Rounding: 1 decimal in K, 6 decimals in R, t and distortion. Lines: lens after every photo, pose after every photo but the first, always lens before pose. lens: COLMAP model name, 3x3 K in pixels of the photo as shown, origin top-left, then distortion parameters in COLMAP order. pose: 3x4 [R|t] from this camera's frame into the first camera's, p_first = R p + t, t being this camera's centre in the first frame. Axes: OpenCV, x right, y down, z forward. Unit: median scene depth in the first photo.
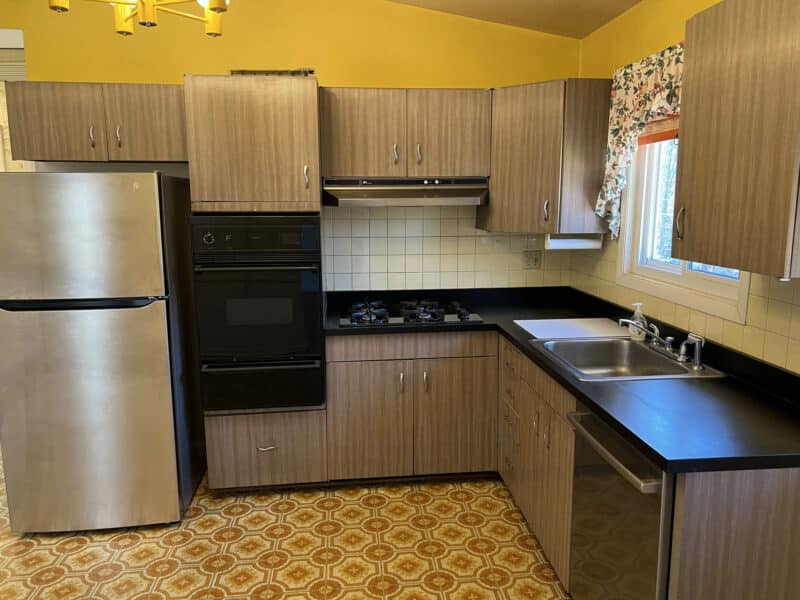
lens RADIAL K [[589.5, 0, 399.5], [0, 589.5, 298.4], [0, 0, 1]] dist [0.059650, -0.053294]
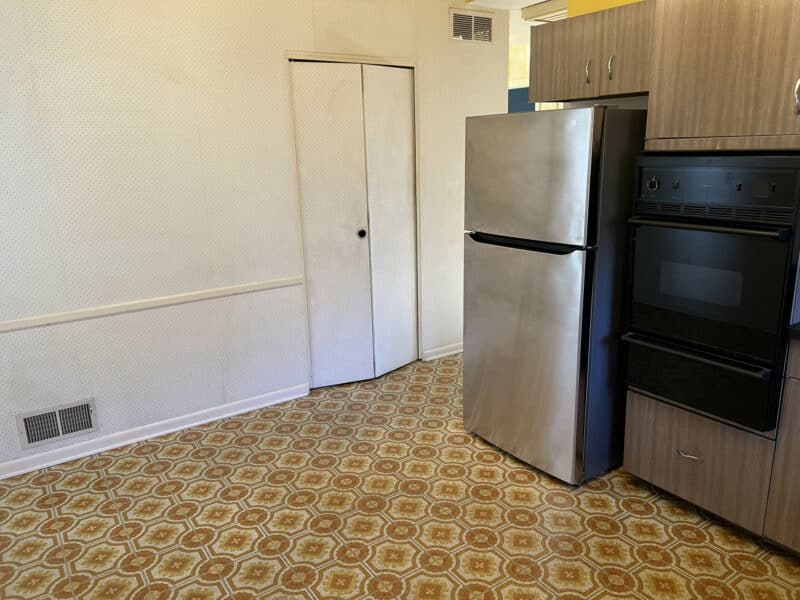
lens RADIAL K [[589.5, 0, 399.5], [0, 589.5, 298.4], [0, 0, 1]] dist [0.059650, -0.053294]
pose [[0.484252, 0.207936, -0.849860, 0.236634], [-0.118956, 0.977976, 0.171501, -0.045508], [0.866804, 0.018047, 0.498322, 0.281230]]
